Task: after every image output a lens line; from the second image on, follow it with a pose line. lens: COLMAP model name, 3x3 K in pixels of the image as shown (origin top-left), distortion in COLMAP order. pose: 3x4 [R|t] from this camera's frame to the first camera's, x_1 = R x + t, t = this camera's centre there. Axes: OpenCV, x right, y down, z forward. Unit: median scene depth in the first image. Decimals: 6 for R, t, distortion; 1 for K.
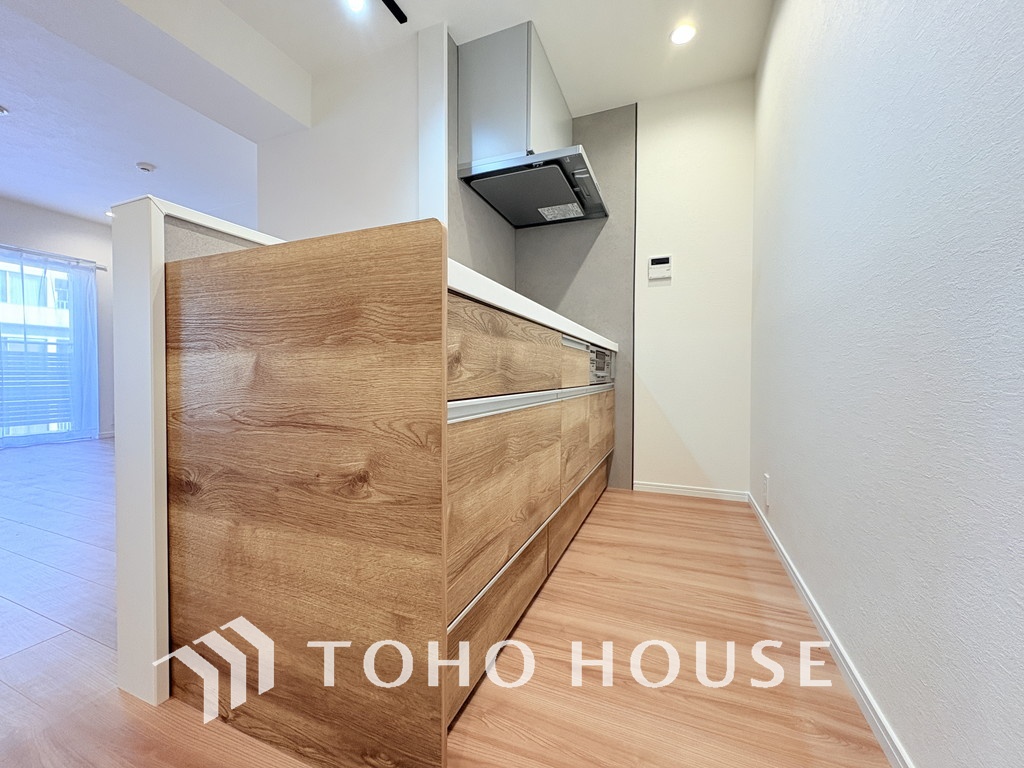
lens RADIAL K [[406.2, 0, 511.5], [0, 406.2, 382.7], [0, 0, 1]] dist [0.000908, -0.000549]
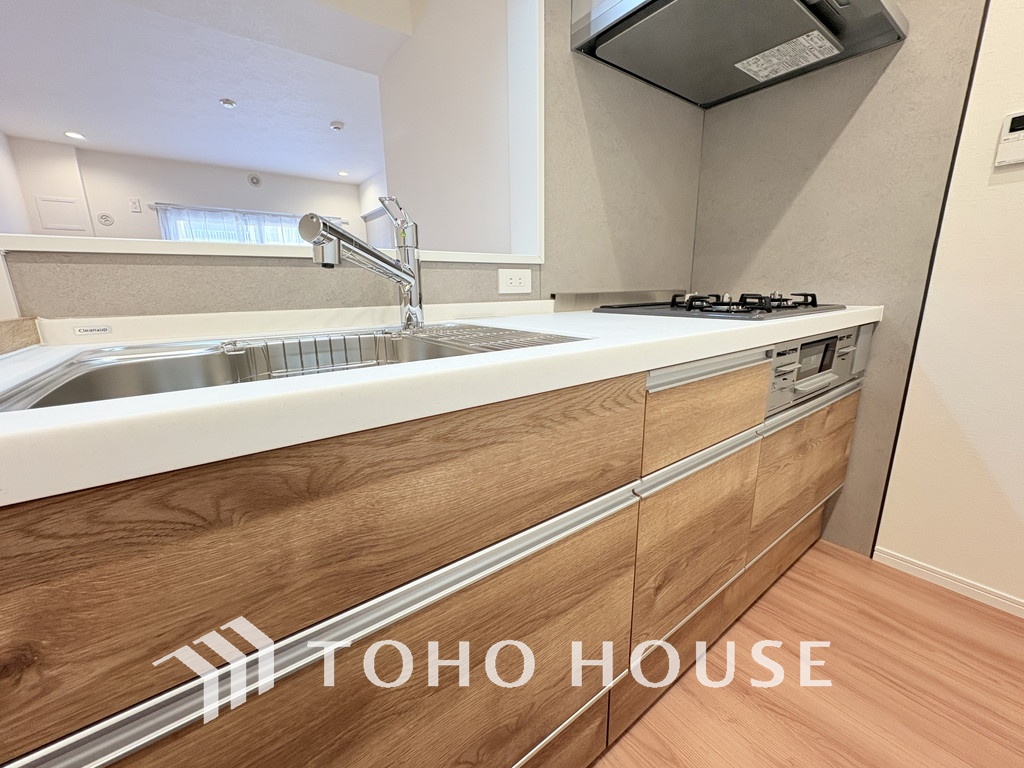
lens RADIAL K [[406.2, 0, 514.9], [0, 406.2, 382.1], [0, 0, 1]] dist [0.000908, -0.000549]
pose [[0.856979, 0.100223, -0.505512, 0.132130], [0.008209, 0.978128, 0.207842, -0.118885], [0.515286, -0.182266, 0.837413, 0.295080]]
